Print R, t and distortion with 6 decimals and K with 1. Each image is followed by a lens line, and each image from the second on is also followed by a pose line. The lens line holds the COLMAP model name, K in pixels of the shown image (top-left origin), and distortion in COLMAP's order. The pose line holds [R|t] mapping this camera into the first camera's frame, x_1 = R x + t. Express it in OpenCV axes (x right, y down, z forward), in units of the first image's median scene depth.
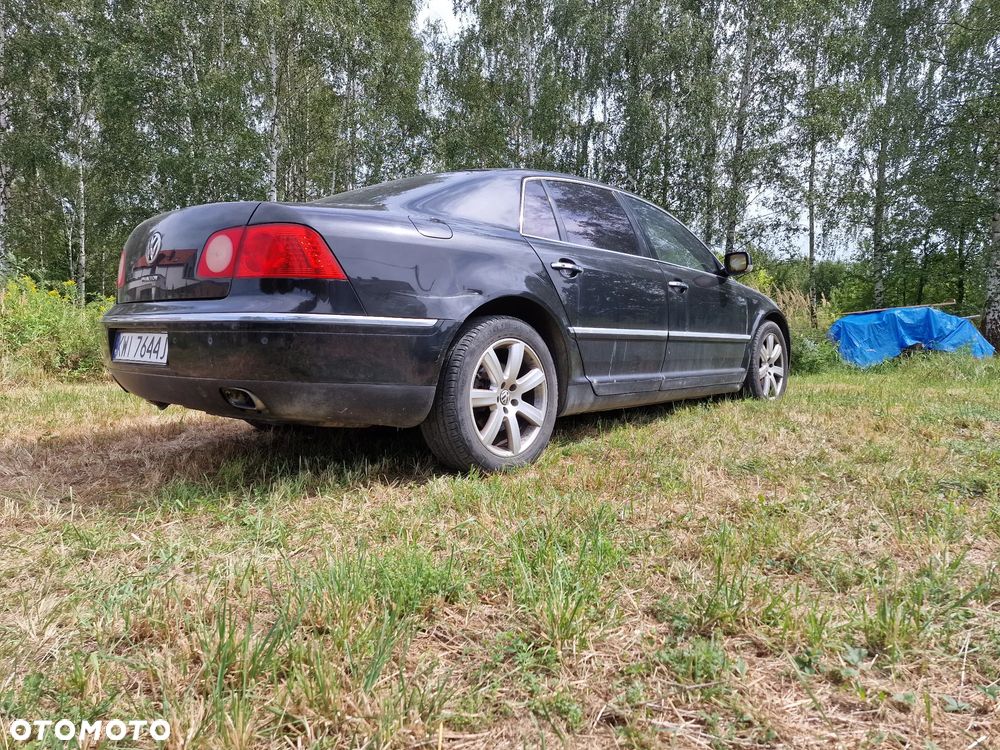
lens RADIAL K [[662.3, 0, 484.7], [0, 662.3, 370.5], [0, 0, 1]] dist [0.052832, -0.041407]
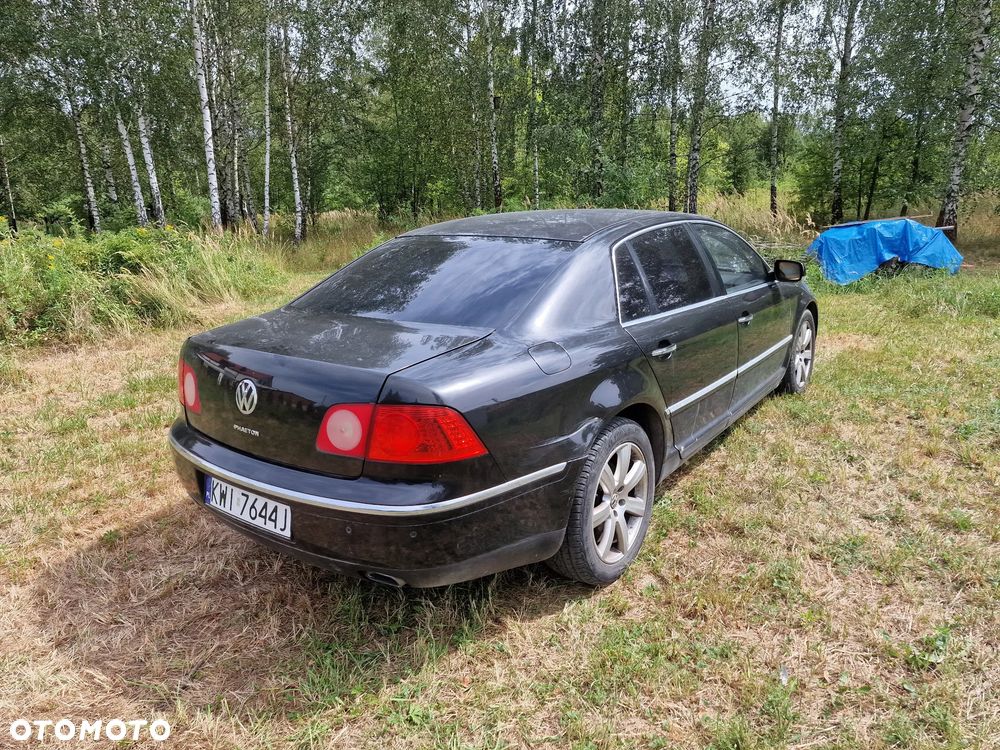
lens RADIAL K [[662.3, 0, 497.6], [0, 662.3, 368.8], [0, 0, 1]] dist [0.052832, -0.041407]
pose [[0.993815, -0.059175, 0.093965, -0.188029], [0.038995, 0.978269, 0.203639, -0.302544], [-0.103974, -0.198716, 0.974526, 0.077289]]
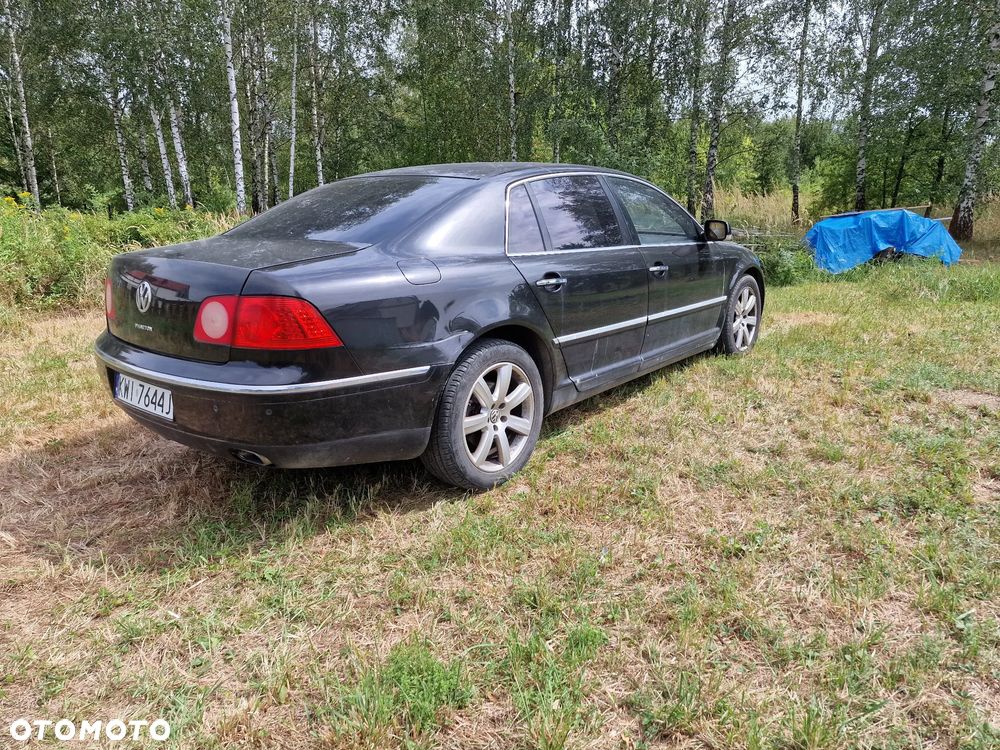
lens RADIAL K [[662.3, 0, 498.5], [0, 662.3, 367.6], [0, 0, 1]] dist [0.052832, -0.041407]
pose [[0.998595, -0.029165, 0.044247, -0.006994], [0.020016, 0.980664, 0.194673, -0.205312], [-0.049069, -0.193514, 0.979870, -0.027861]]
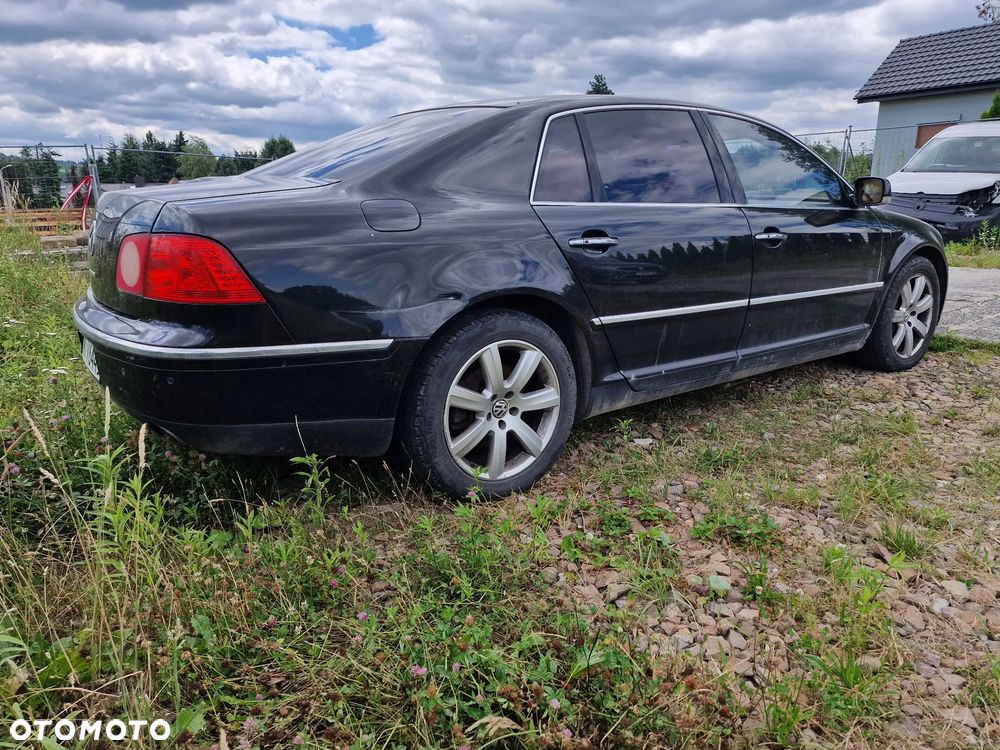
lens RADIAL K [[662.3, 0, 489.9], [0, 662.3, 367.2], [0, 0, 1]] dist [0.052832, -0.041407]
pose [[0.977425, 0.046398, -0.206123, 0.156344], [-0.003208, 0.978735, 0.205102, -0.154771], [0.211257, -0.199811, 0.956790, 0.182626]]
